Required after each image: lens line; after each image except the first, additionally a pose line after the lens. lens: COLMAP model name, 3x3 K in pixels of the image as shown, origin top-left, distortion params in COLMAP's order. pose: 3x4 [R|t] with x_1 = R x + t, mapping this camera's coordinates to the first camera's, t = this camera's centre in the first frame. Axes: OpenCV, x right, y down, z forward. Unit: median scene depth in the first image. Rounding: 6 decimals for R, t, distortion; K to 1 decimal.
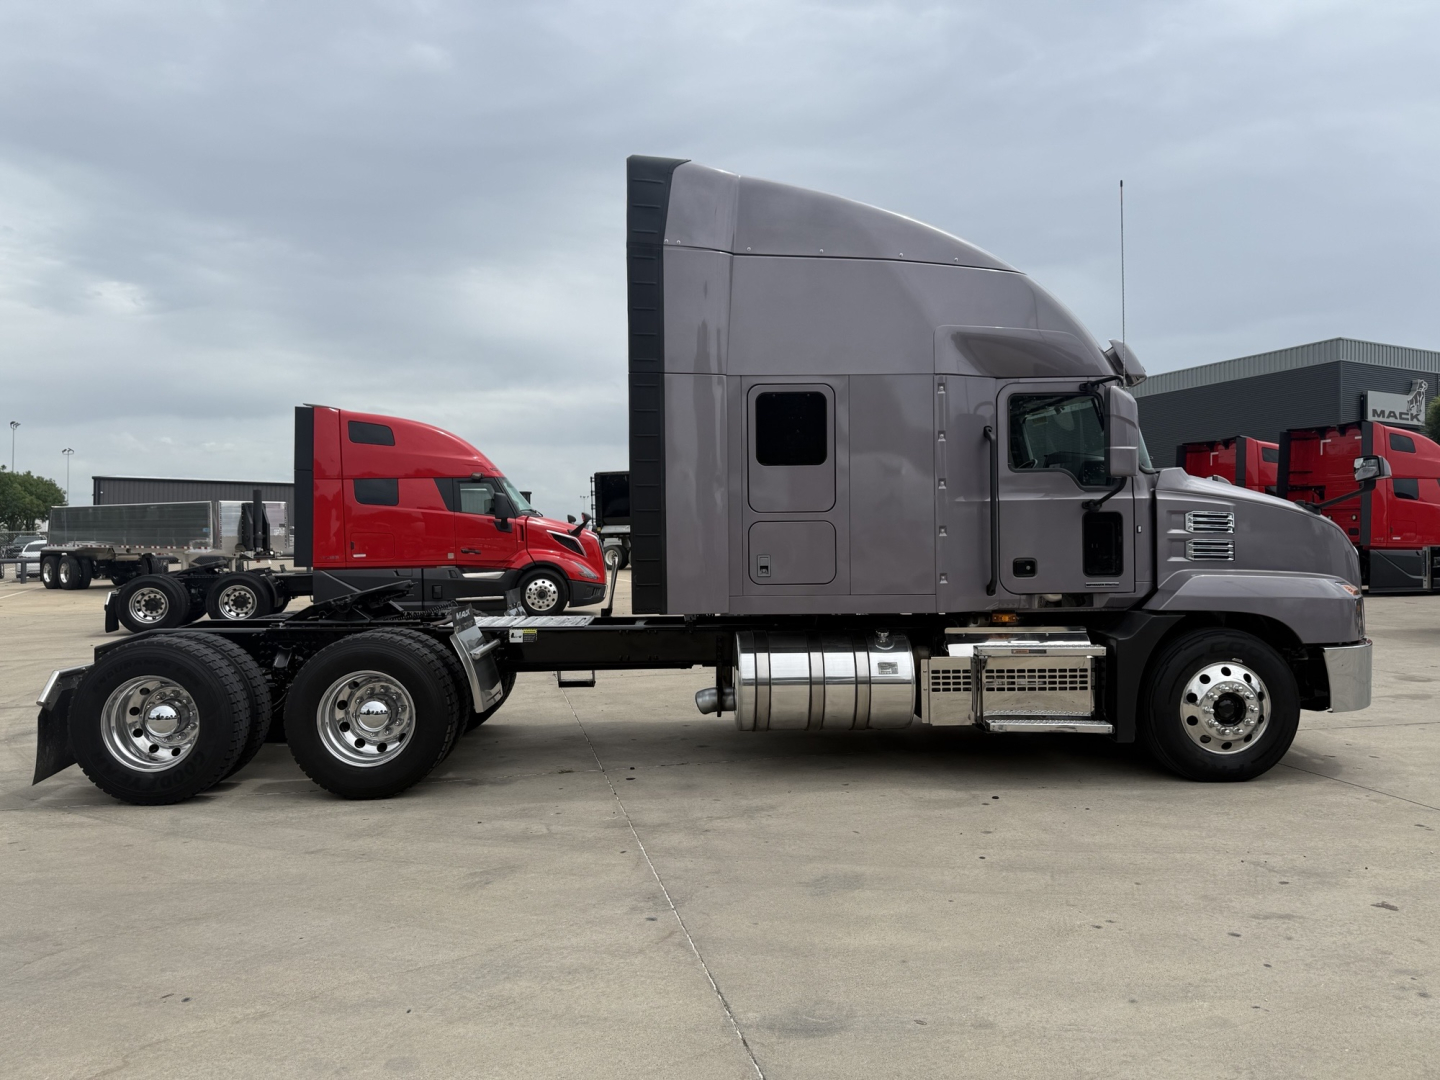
lens RADIAL K [[977.0, 0, 720.7], [0, 977.0, 574.7], [0, 0, 1]] dist [0.059119, -0.099943]
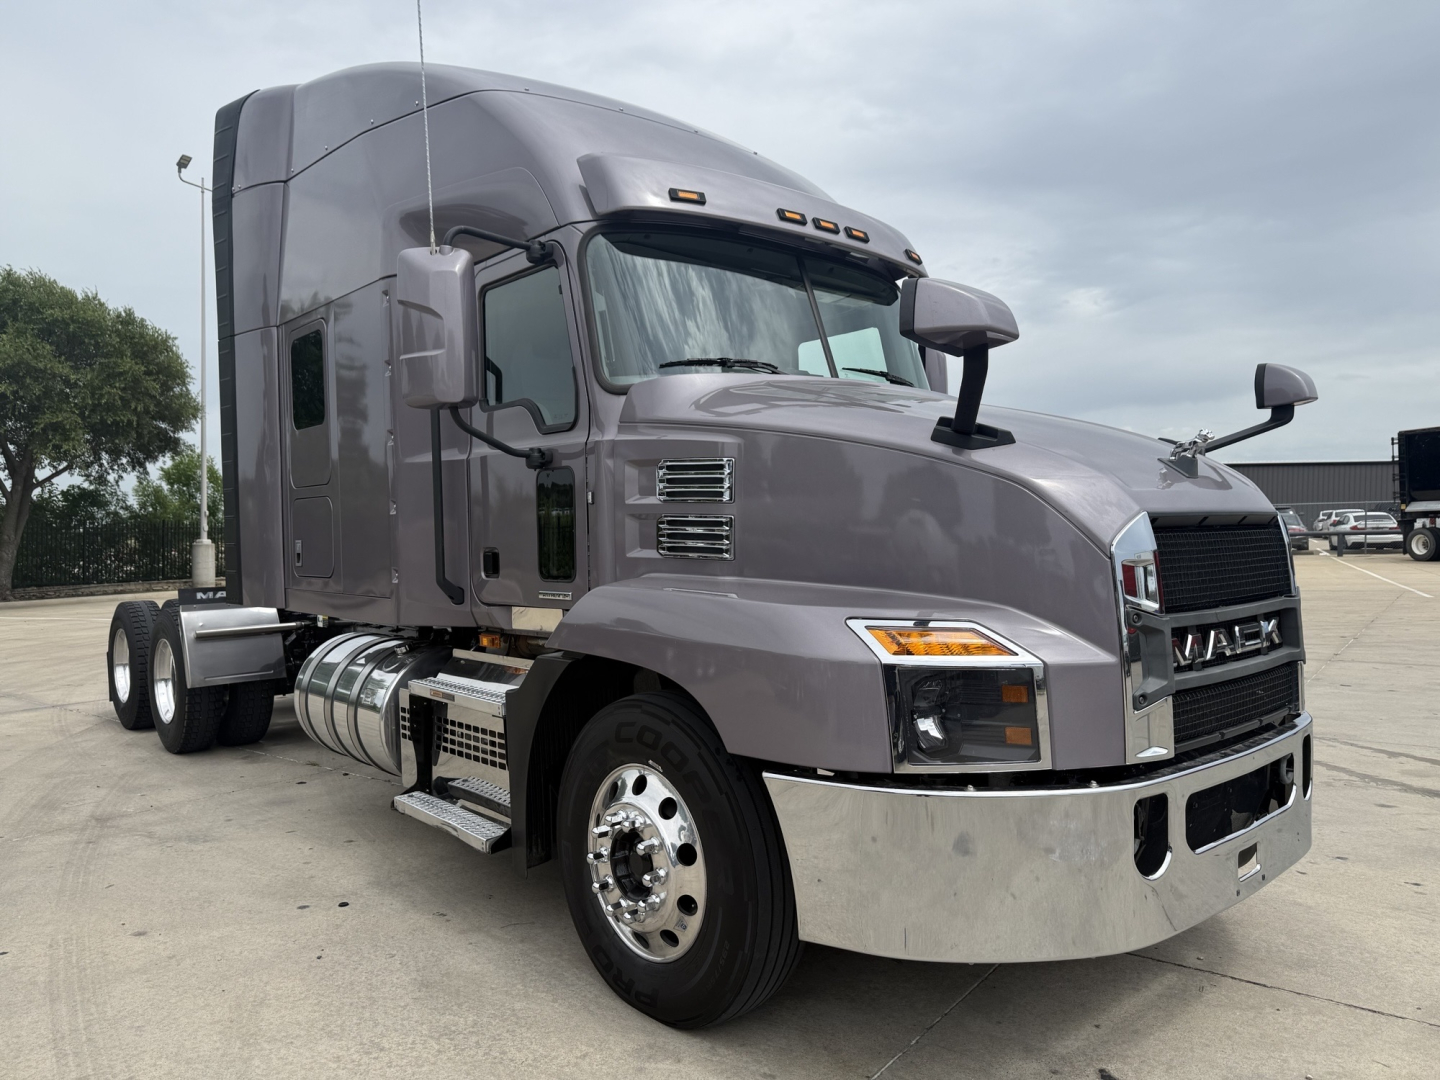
lens RADIAL K [[1001.7, 0, 720.0], [0, 1001.7, 540.0], [0, 0, 1]] dist [0.018311, -0.006460]
pose [[0.639912, 0.002245, -0.768445, 0.921749], [-0.017586, 0.999777, -0.011724, -0.017782], [0.768247, 0.021016, 0.639808, 0.713008]]
